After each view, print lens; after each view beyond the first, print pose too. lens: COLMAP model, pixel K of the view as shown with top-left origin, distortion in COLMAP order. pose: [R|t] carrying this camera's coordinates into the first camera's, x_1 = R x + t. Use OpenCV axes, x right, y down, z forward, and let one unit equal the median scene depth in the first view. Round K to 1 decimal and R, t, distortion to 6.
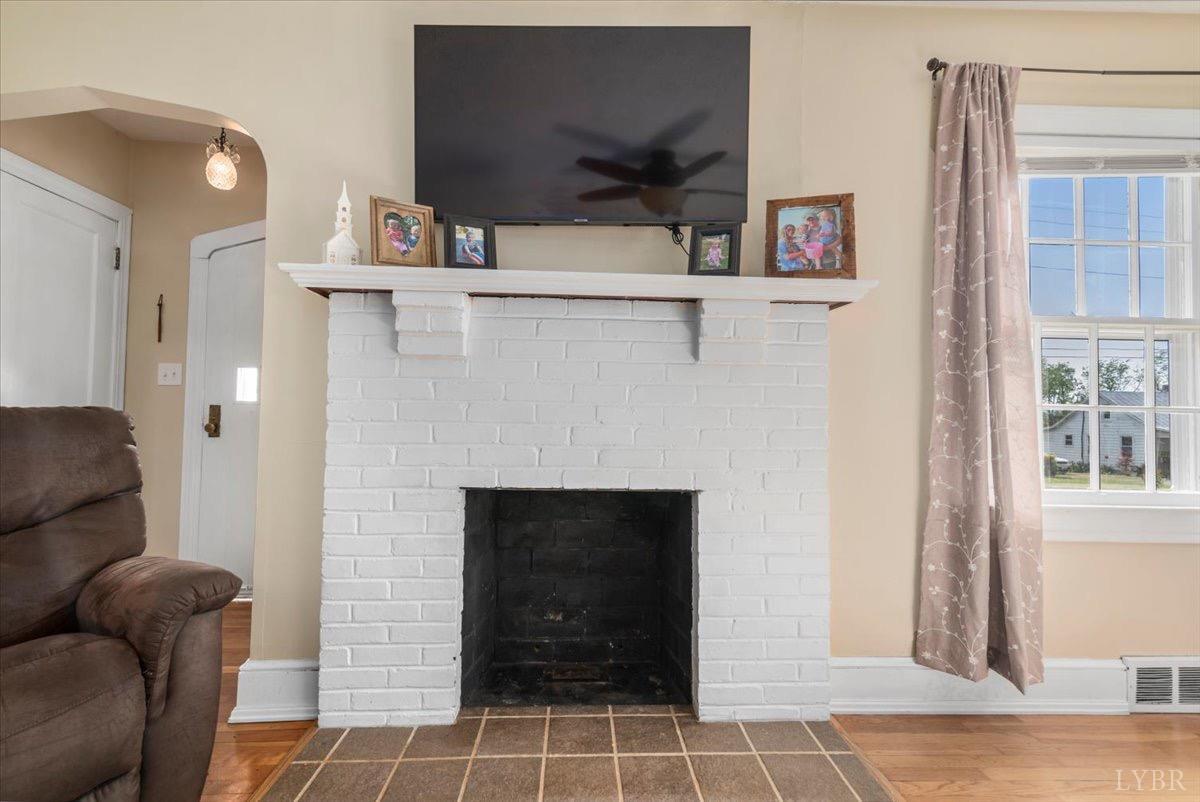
lens RADIAL K [[539.9, 0, 599.0], [0, 539.9, 403.4], [0, 0, 1]] dist [0.015100, -0.000573]
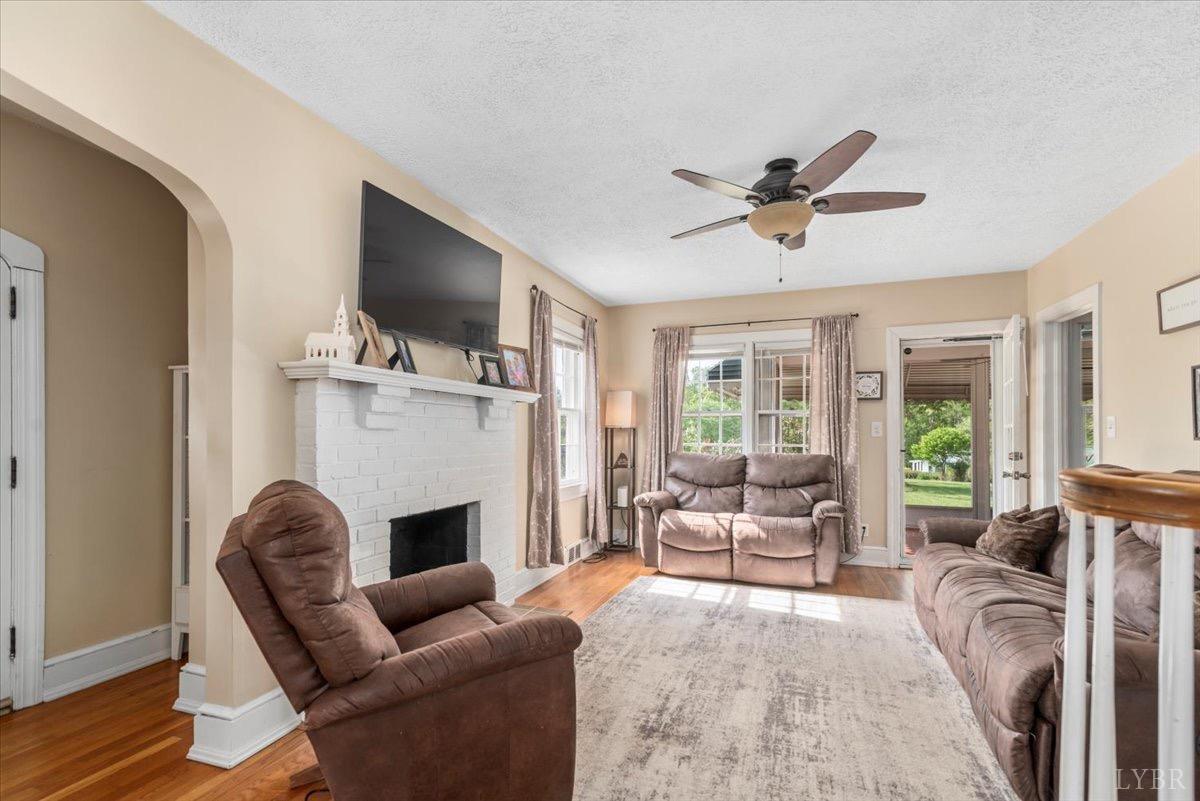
lens RADIAL K [[548.5, 0, 595.6], [0, 548.5, 435.6], [0, 0, 1]] dist [0.001668, 0.000301]
pose [[0.386986, -0.015294, 0.921959, -1.355804], [-0.029125, 0.999161, 0.028800, -0.122678], [-0.921626, -0.037997, 0.386215, -0.064377]]
